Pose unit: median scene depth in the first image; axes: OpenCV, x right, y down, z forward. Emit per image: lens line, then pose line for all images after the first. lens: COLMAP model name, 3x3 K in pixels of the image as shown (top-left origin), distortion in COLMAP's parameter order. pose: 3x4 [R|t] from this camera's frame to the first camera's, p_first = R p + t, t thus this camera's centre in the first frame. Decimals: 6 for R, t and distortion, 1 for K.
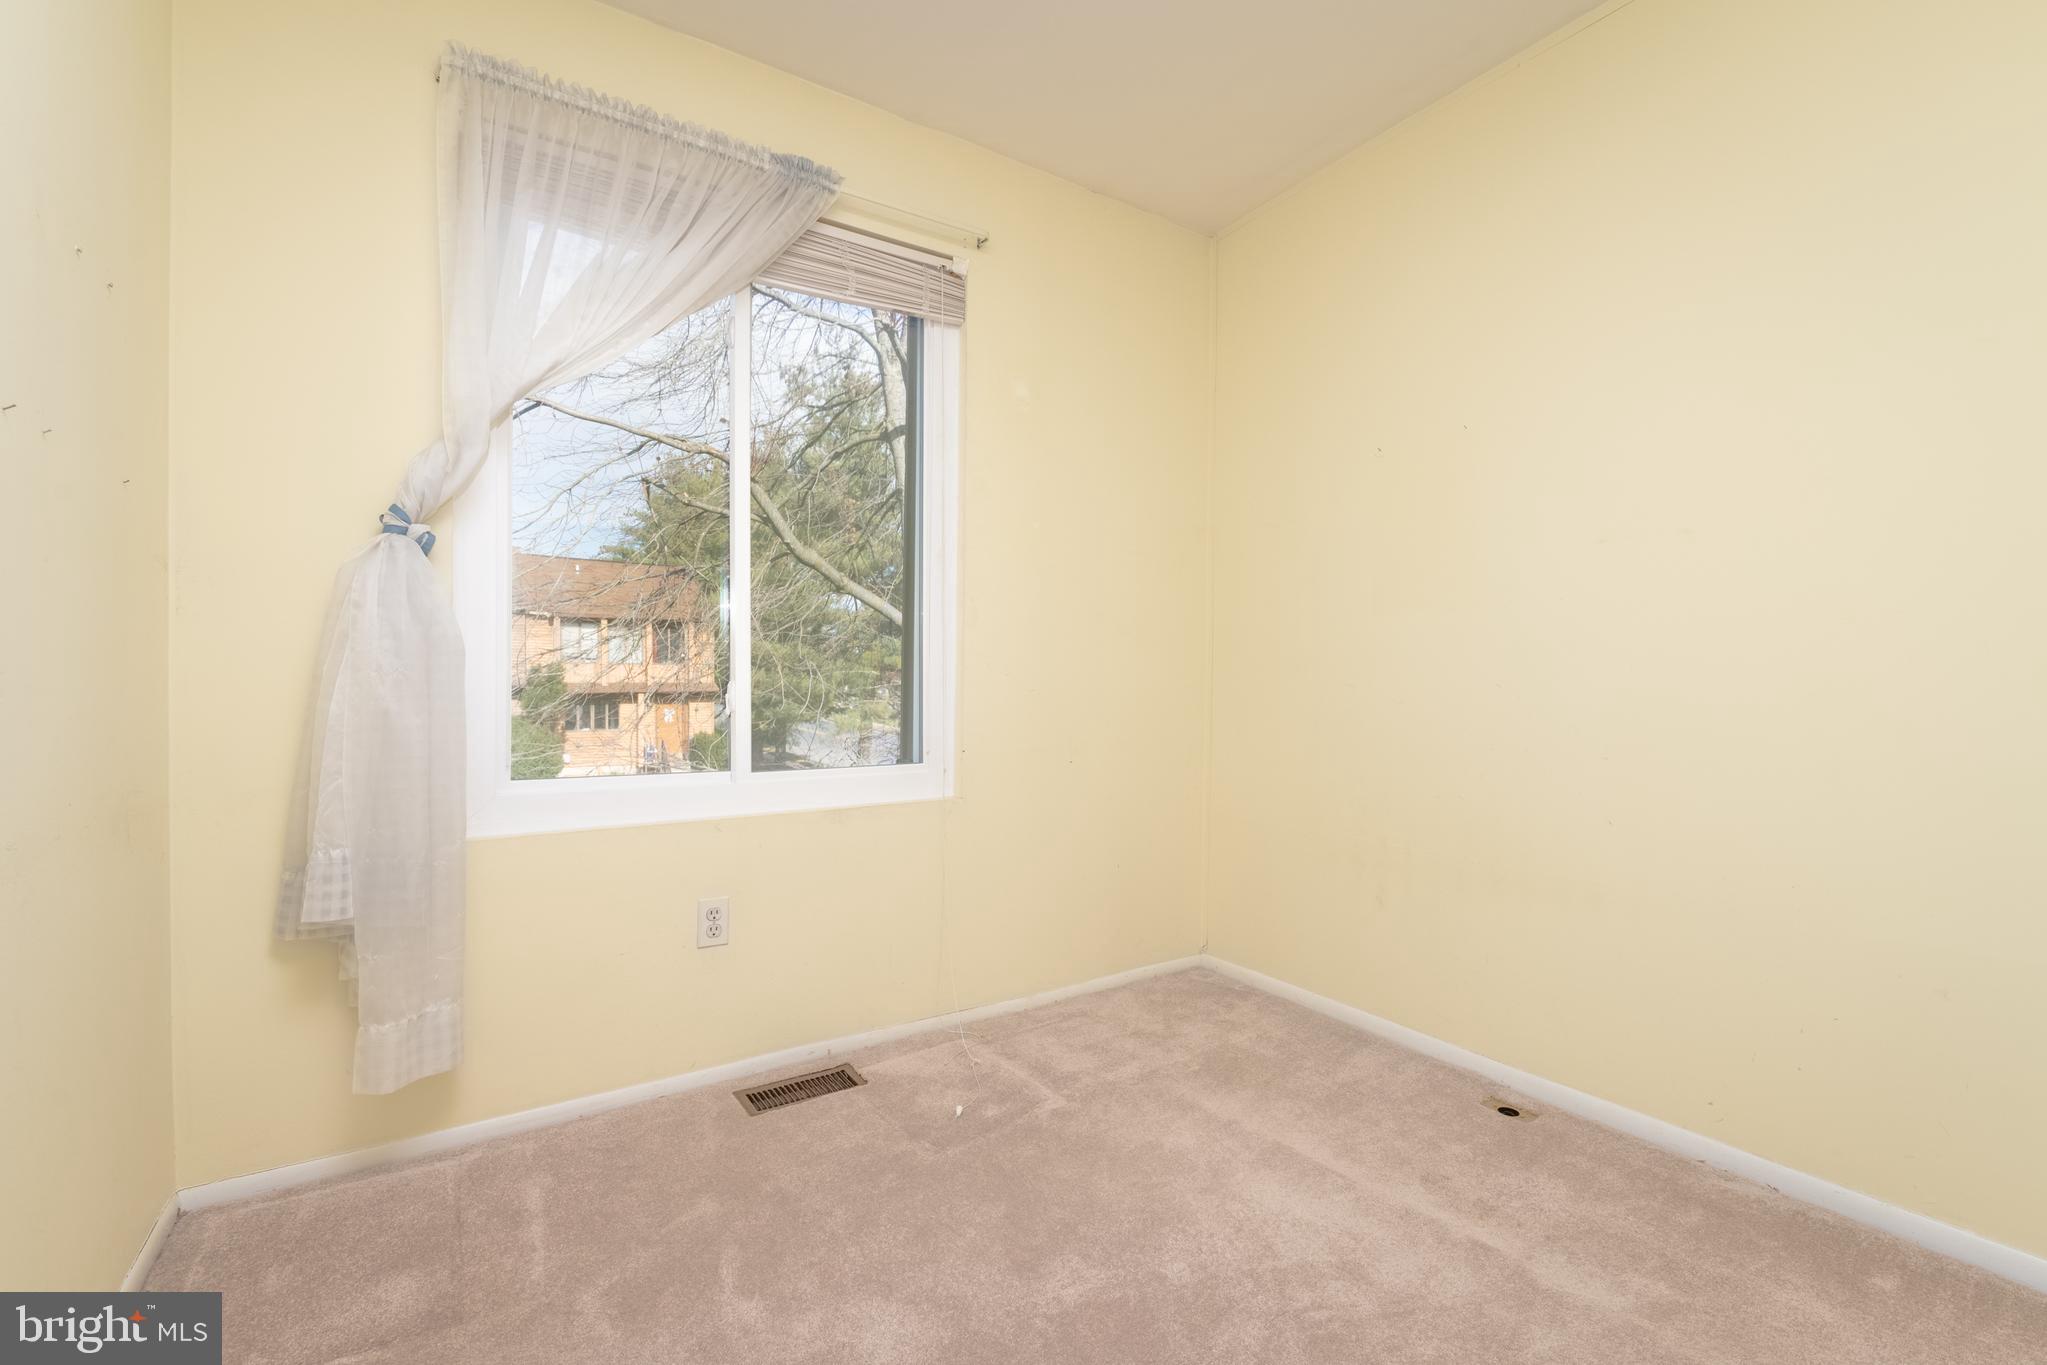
lens RADIAL K [[865.3, 0, 1038.9], [0, 865.3, 685.4], [0, 0, 1]] dist [-0.004340, -0.008160]
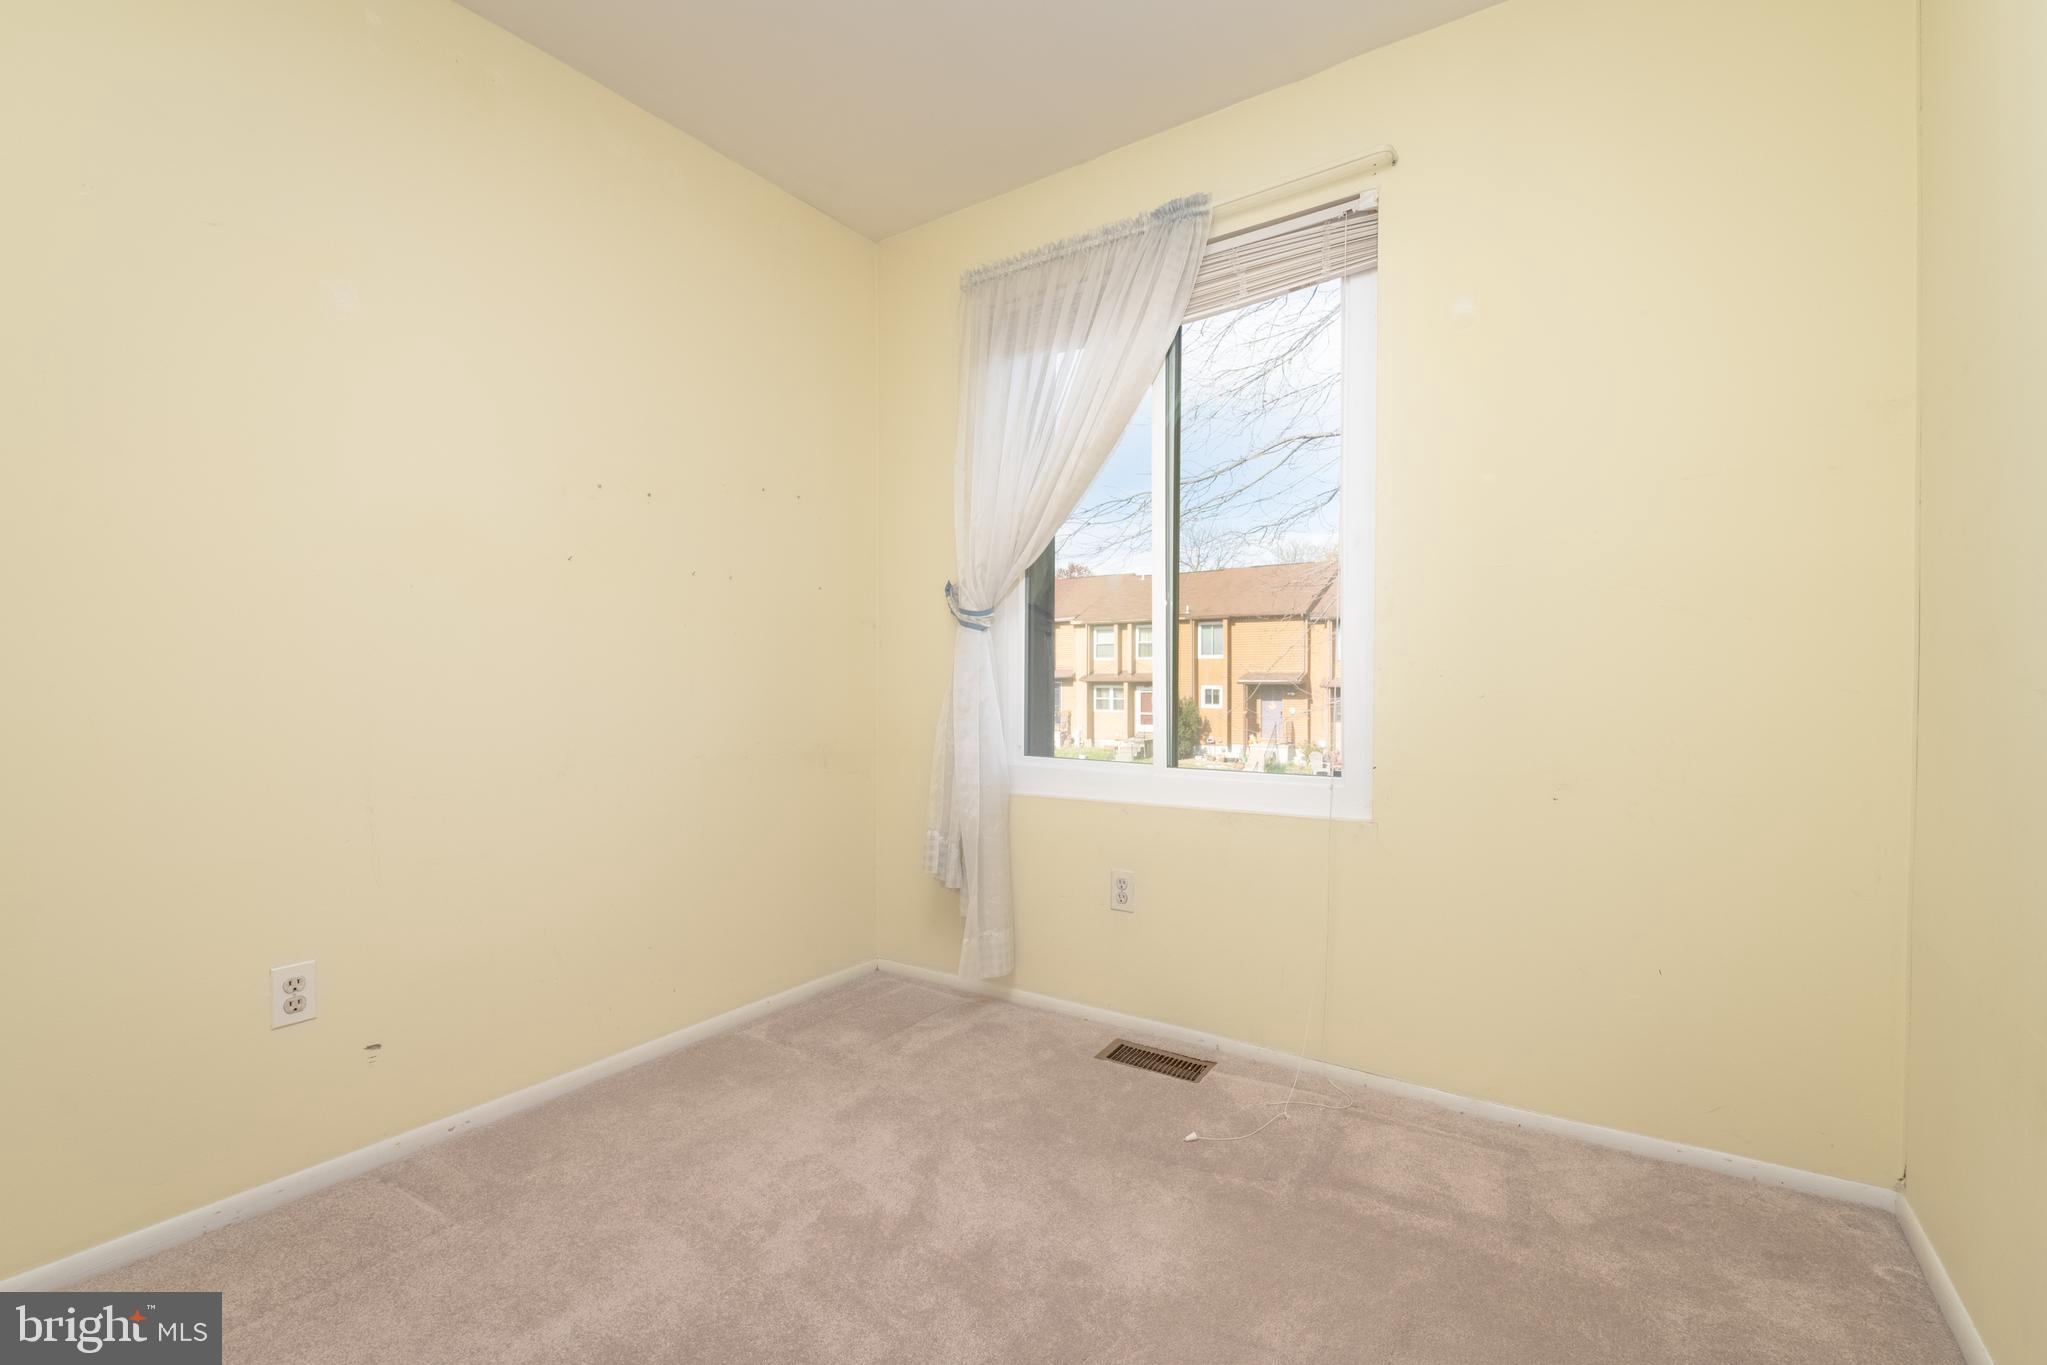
lens RADIAL K [[865.3, 0, 1038.9], [0, 865.3, 685.4], [0, 0, 1]] dist [-0.004340, -0.008160]
pose [[0.391142, -0.000793, -0.920330, 0.650727], [-0.002066, 0.999996, -0.001740, -0.003367], [0.920328, 0.002581, 0.391139, 0.423882]]
